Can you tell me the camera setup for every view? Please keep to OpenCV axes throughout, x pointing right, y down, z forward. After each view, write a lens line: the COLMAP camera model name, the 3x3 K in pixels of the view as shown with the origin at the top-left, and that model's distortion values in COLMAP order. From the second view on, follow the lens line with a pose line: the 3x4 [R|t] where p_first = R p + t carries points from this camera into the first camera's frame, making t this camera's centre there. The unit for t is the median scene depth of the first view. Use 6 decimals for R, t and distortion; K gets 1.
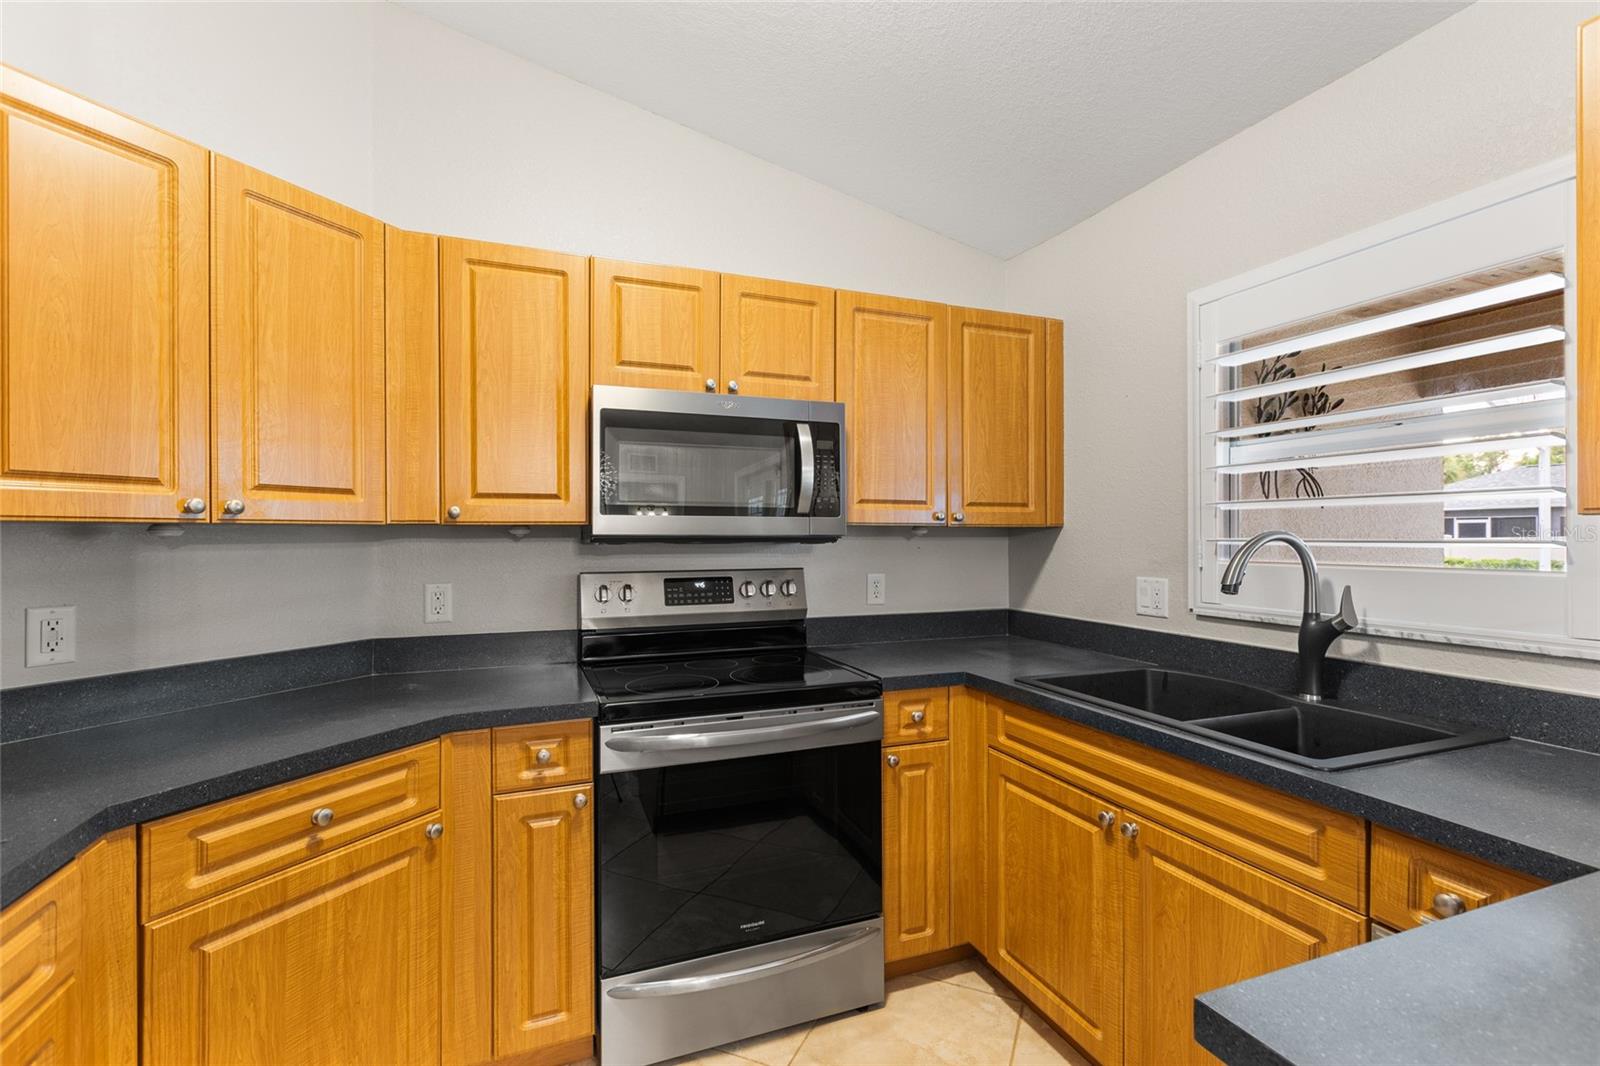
lens RADIAL K [[720.5, 0, 805.6], [0, 720.5, 532.4], [0, 0, 1]] dist [0.001513, 0.000581]
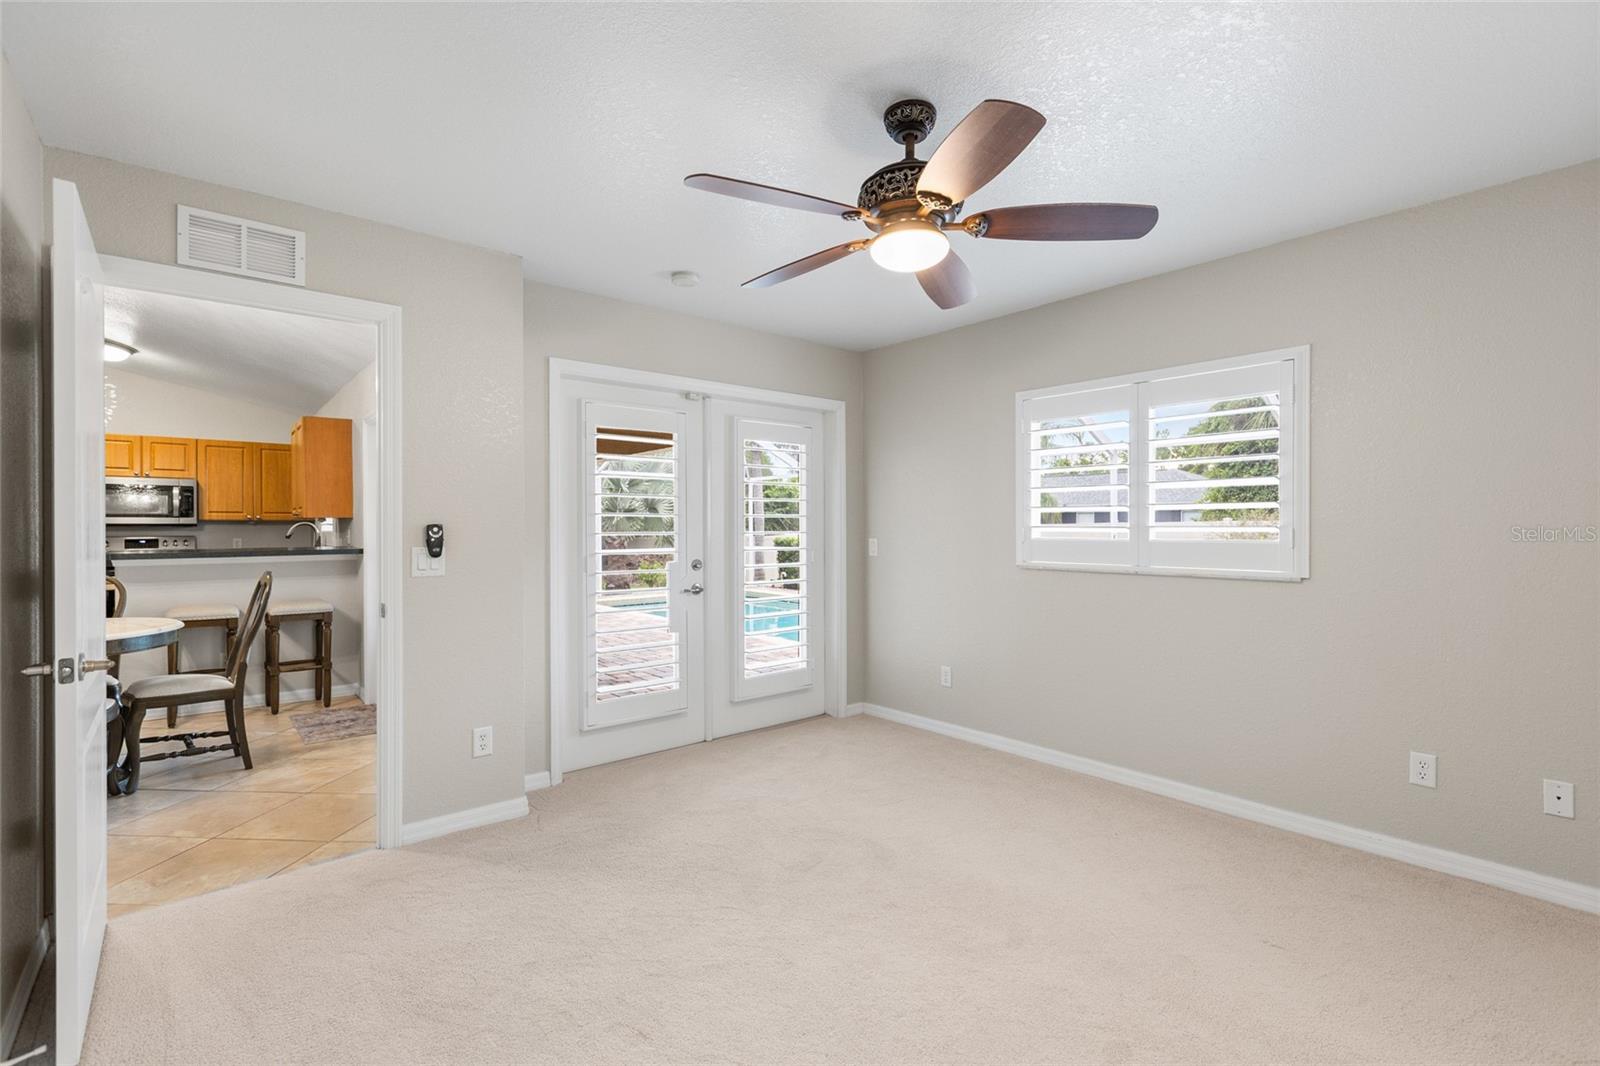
lens RADIAL K [[718.0, 0, 804.9], [0, 718.0, 532.0], [0, 0, 1]] dist [0.002727, 0.000215]
pose [[0.946527, -0.002762, 0.322612, 1.652388], [-0.000224, 0.999957, 0.009217, 0.011602], [-0.322623, -0.008796, 0.946487, -2.947212]]
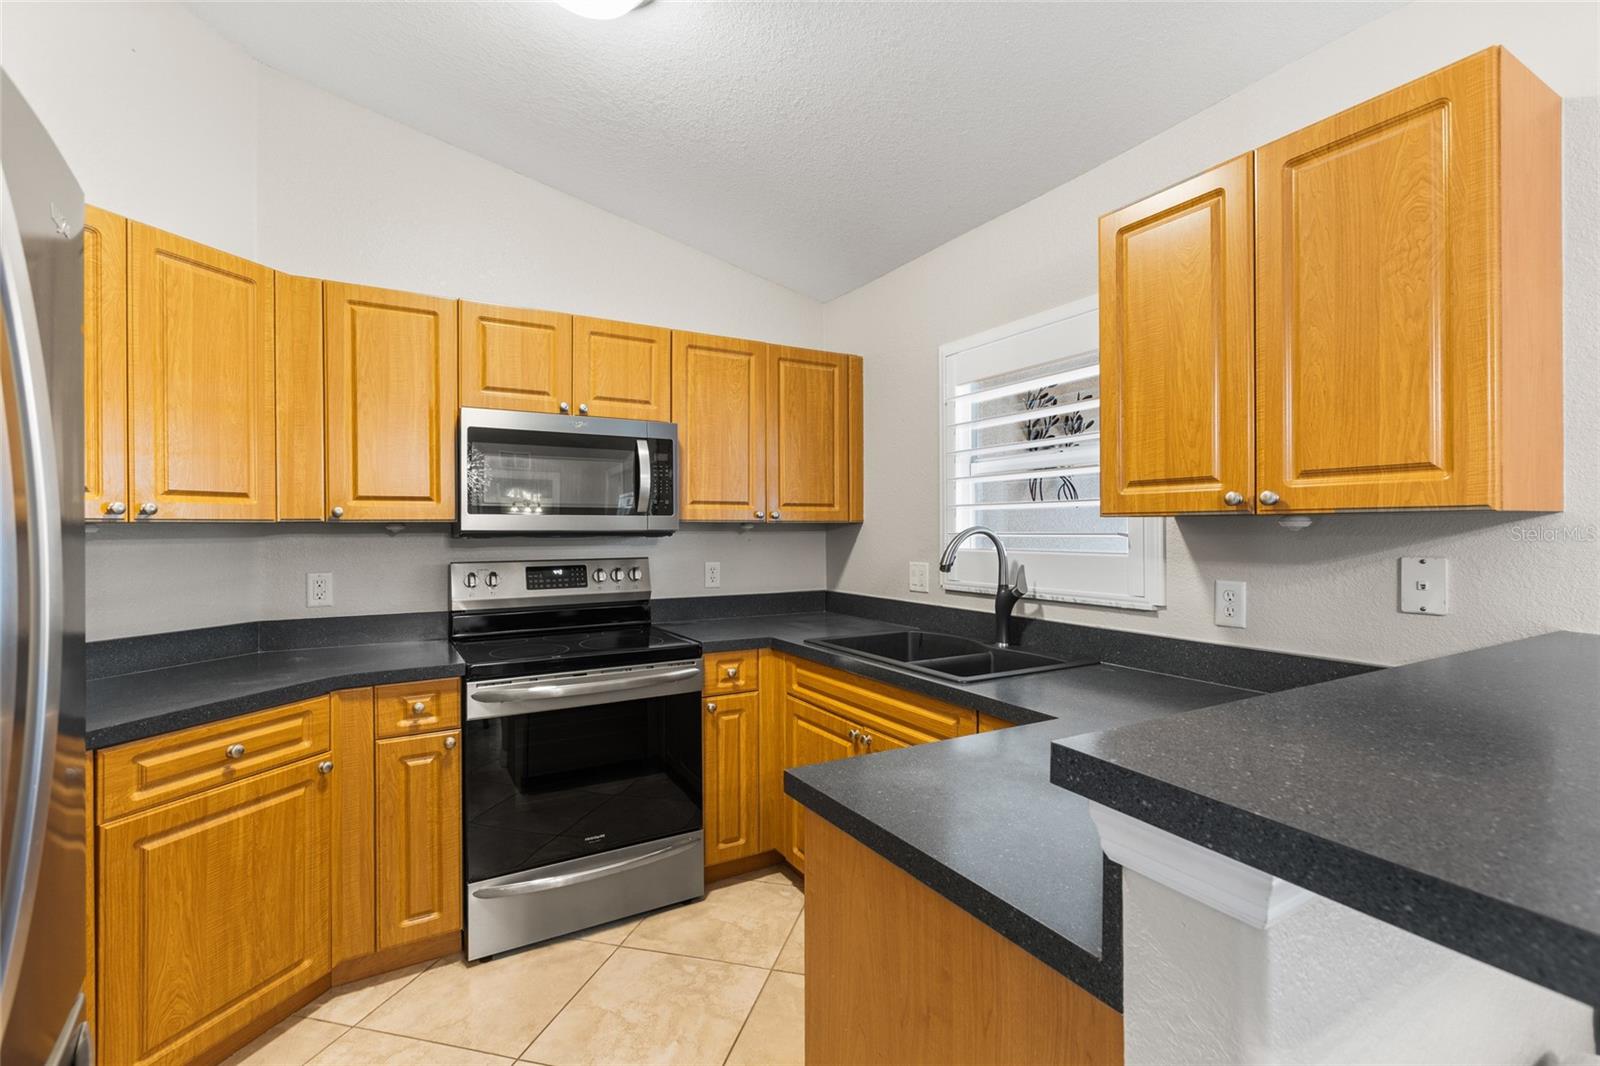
lens RADIAL K [[719.2, 0, 806.1], [0, 719.2, 526.9], [0, 0, 1]] dist [0.002231, -0.000001]
pose [[0.988431, -0.001732, 0.151660, 0.094565], [0.001544, 0.999998, 0.001359, -0.003454], [-0.151662, -0.001109, 0.988432, -0.283558]]
